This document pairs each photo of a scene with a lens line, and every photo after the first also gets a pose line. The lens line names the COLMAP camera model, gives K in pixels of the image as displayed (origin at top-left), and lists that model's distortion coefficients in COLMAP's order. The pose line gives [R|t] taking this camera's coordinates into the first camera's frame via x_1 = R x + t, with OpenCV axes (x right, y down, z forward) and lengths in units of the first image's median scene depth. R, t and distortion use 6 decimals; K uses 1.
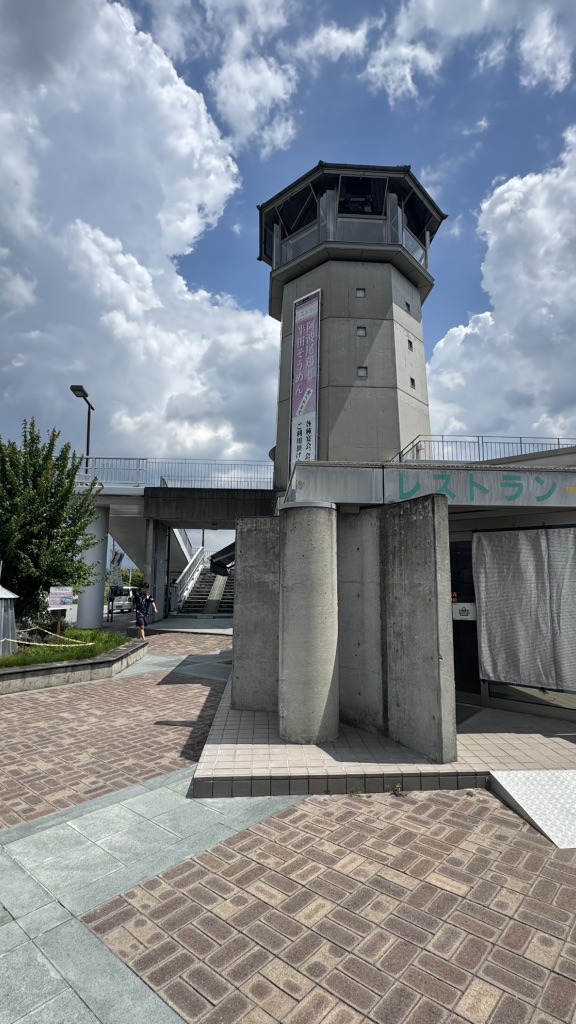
lens RADIAL K [[481.7, 0, 287.1], [0, 481.7, 516.0], [0, 0, 1]] dist [-0.006730, 0.000816]
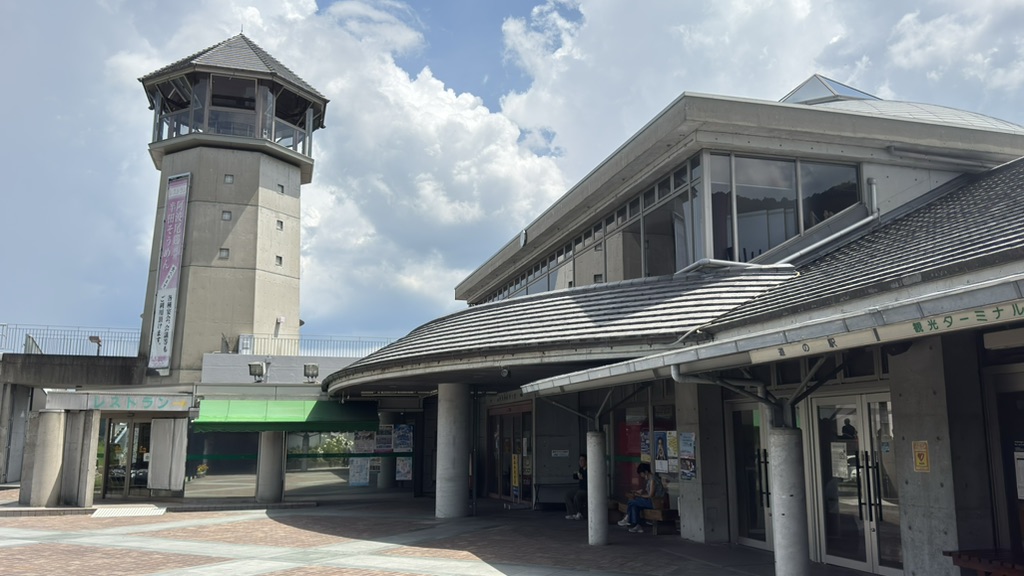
lens RADIAL K [[847.0, 0, 540.7], [0, 847.0, 281.1], [0, 0, 1]] dist [-0.001401, -0.038285]
pose [[0.970813, 0.031508, 0.237761, 0.411999], [-0.019088, 0.998339, -0.054360, -0.143847], [-0.239079, 0.048235, 0.969801, -1.091382]]
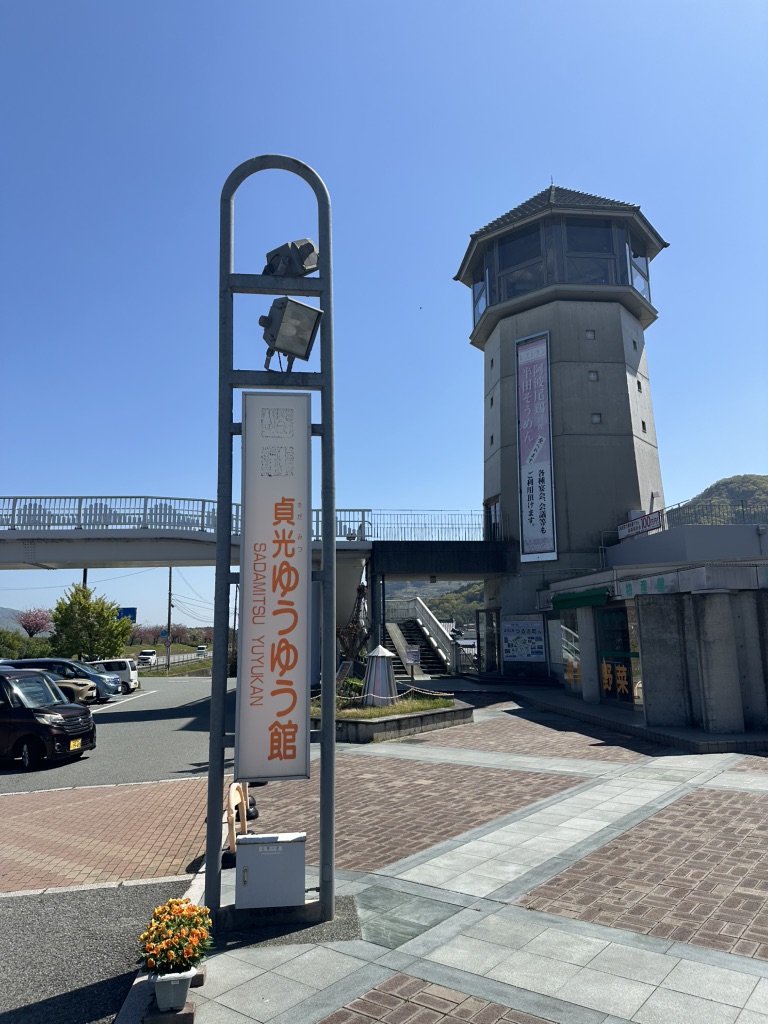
lens RADIAL K [[708.8, 0, 382.3], [0, 708.8, 508.5], [0, 0, 1]] dist [0.066587, -0.020718]
pose [[0.998557, -0.012648, 0.052188, -0.356681], [0.015002, 0.998877, -0.044948, -0.061926], [-0.051561, 0.045666, 0.997625, -0.410129]]
